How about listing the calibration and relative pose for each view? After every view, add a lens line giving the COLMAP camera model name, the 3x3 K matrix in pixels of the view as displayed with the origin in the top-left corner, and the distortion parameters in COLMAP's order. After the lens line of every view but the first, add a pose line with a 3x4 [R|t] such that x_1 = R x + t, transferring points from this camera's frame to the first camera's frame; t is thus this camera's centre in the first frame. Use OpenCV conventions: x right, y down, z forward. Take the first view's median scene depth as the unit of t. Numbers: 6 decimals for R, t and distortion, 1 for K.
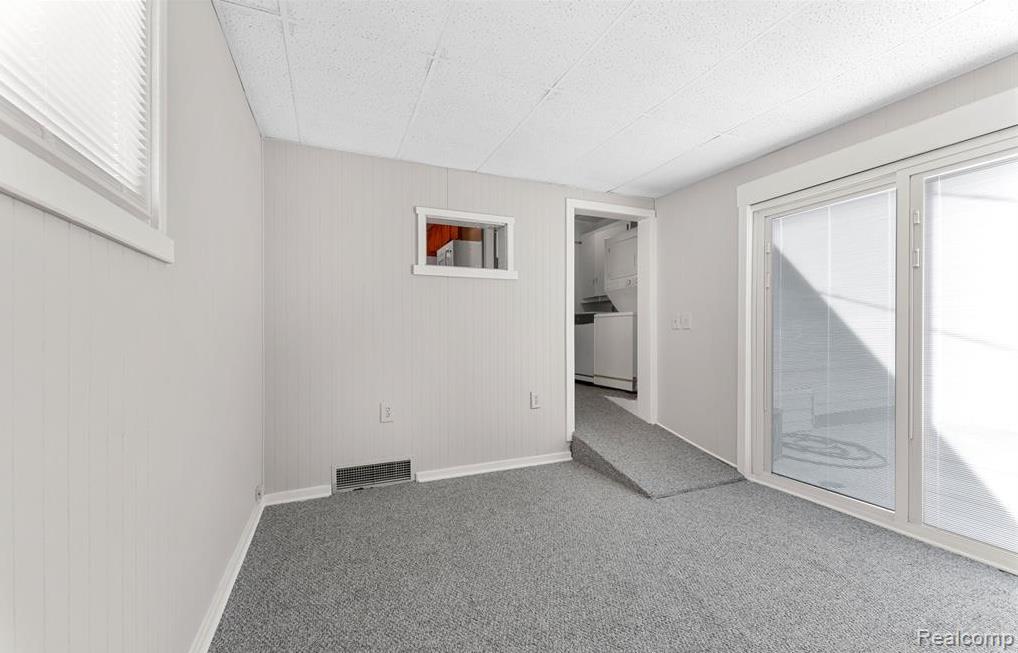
lens RADIAL K [[417.2, 0, 501.2], [0, 417.2, 331.9], [0, 0, 1]] dist [0.006000, -0.001055]
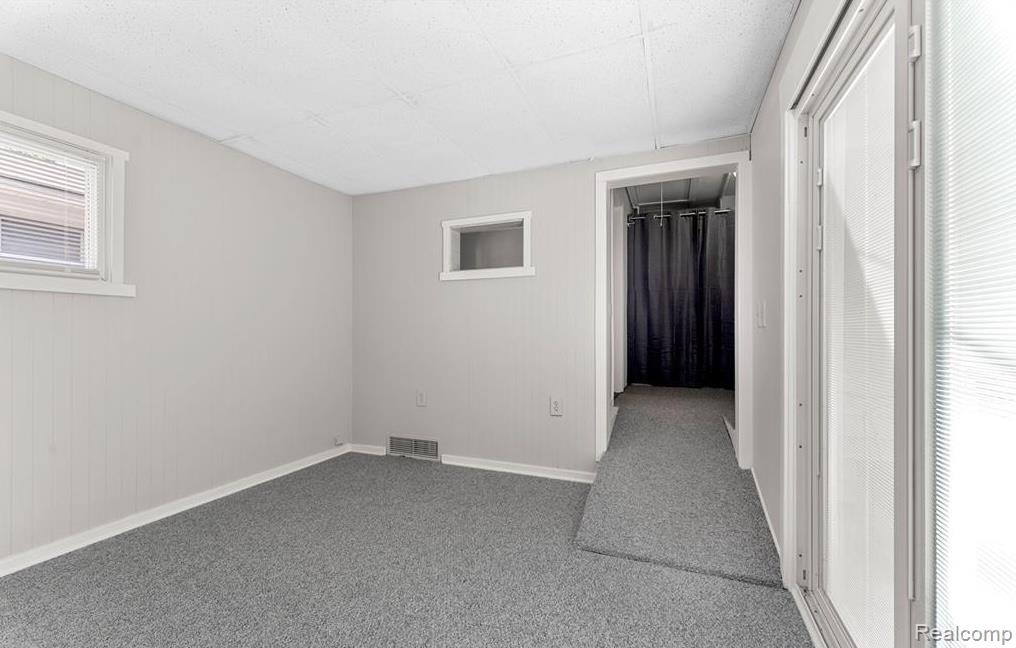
lens RADIAL K [[416.4, 0, 500.1], [0, 416.4, 326.7], [0, 0, 1]] dist [0.006000, -0.001055]
pose [[0.700728, -0.004125, -0.713417, 0.697854], [0.000755, 0.999987, -0.005040, -0.005337], [0.713429, 0.002993, 0.700722, 0.304356]]
